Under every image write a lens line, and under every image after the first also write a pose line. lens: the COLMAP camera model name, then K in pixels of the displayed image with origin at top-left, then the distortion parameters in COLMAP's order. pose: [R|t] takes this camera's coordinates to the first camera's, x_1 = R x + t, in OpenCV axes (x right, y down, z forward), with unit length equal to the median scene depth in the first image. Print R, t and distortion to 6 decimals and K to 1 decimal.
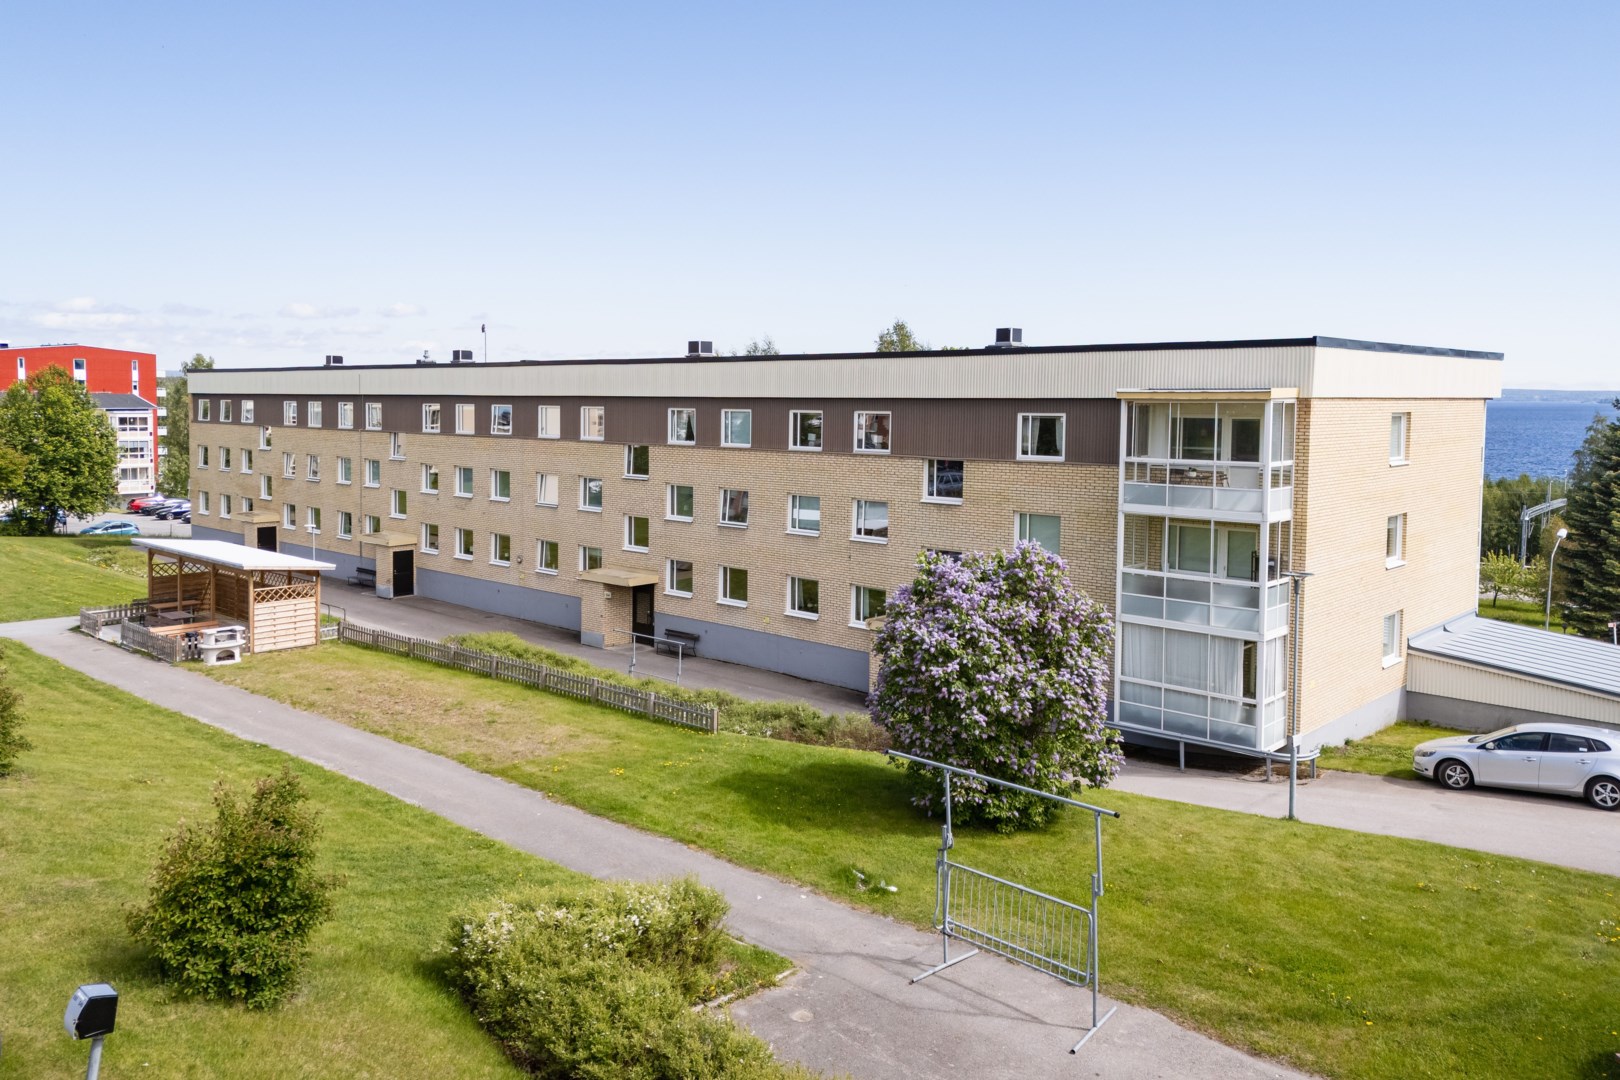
lens RADIAL K [[1174.6, 0, 839.8], [0, 1174.6, 457.0], [0, 0, 1]] dist [0.022658, -0.019532]
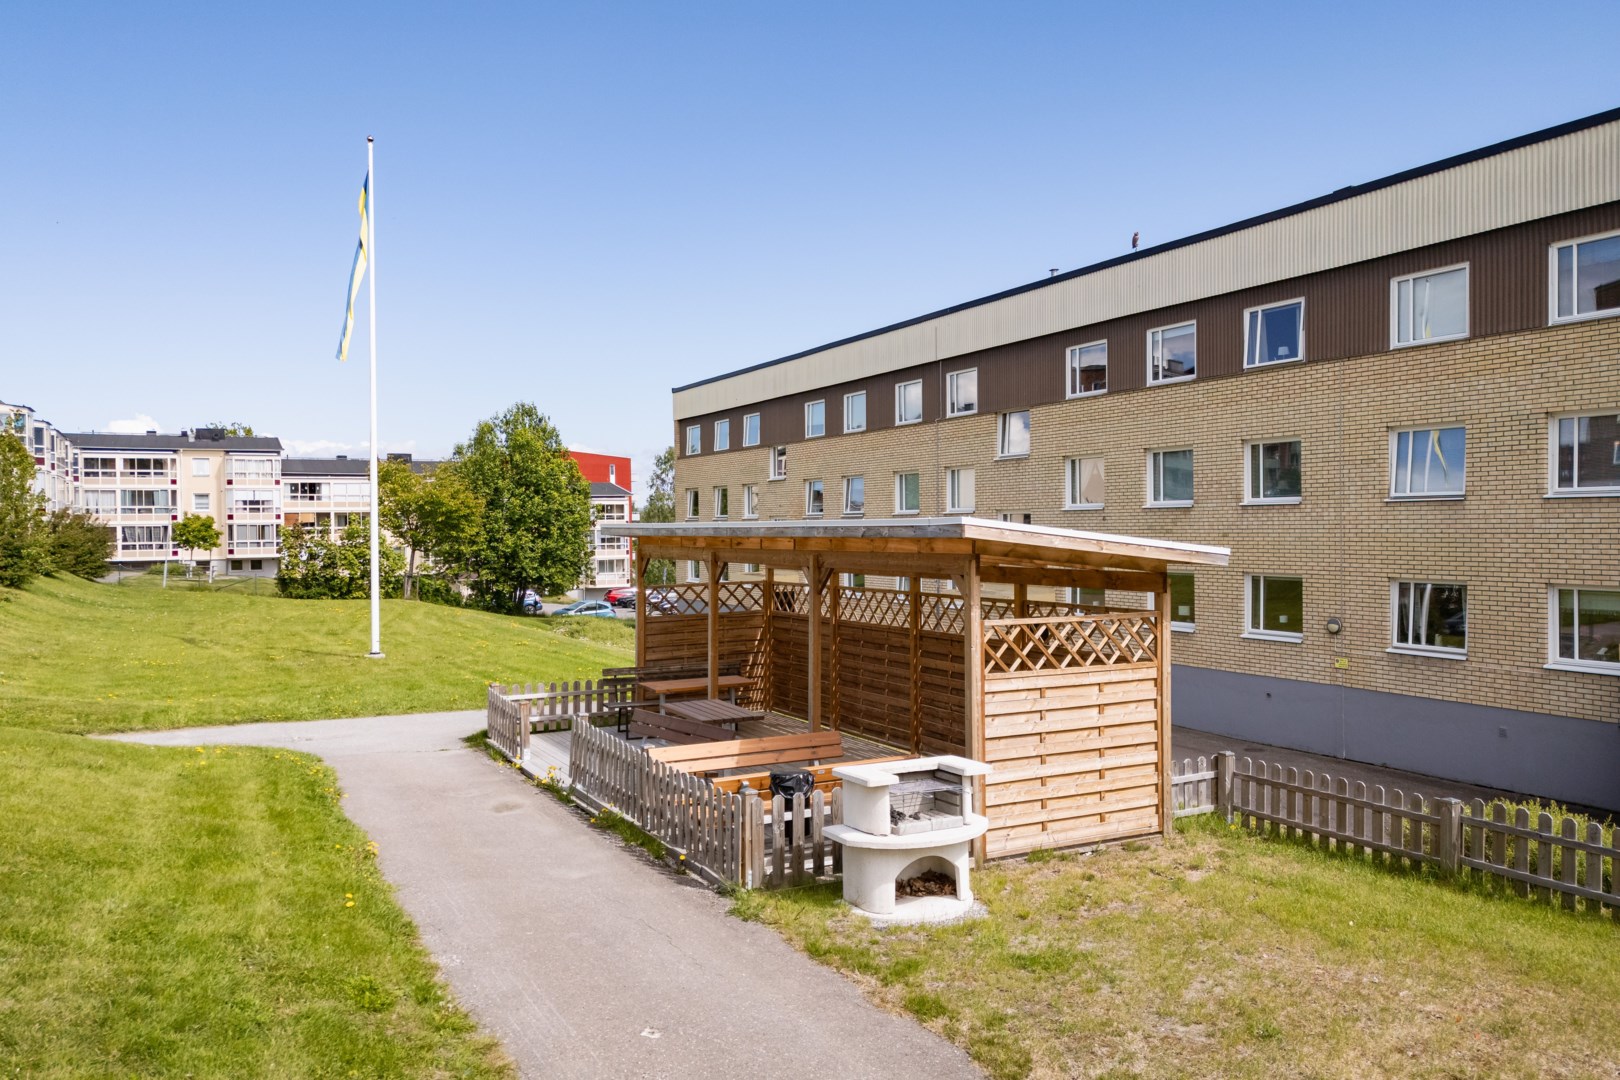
lens RADIAL K [[1174.6, 0, 800.3], [0, 1174.6, 537.7], [0, 0, 1]] dist [0.022658, -0.019532]
pose [[0.928765, -0.021844, -0.370026, -0.298915], [0.007059, 0.999123, -0.041264, 0.071264], [0.370603, 0.035713, 0.928105, 0.503616]]
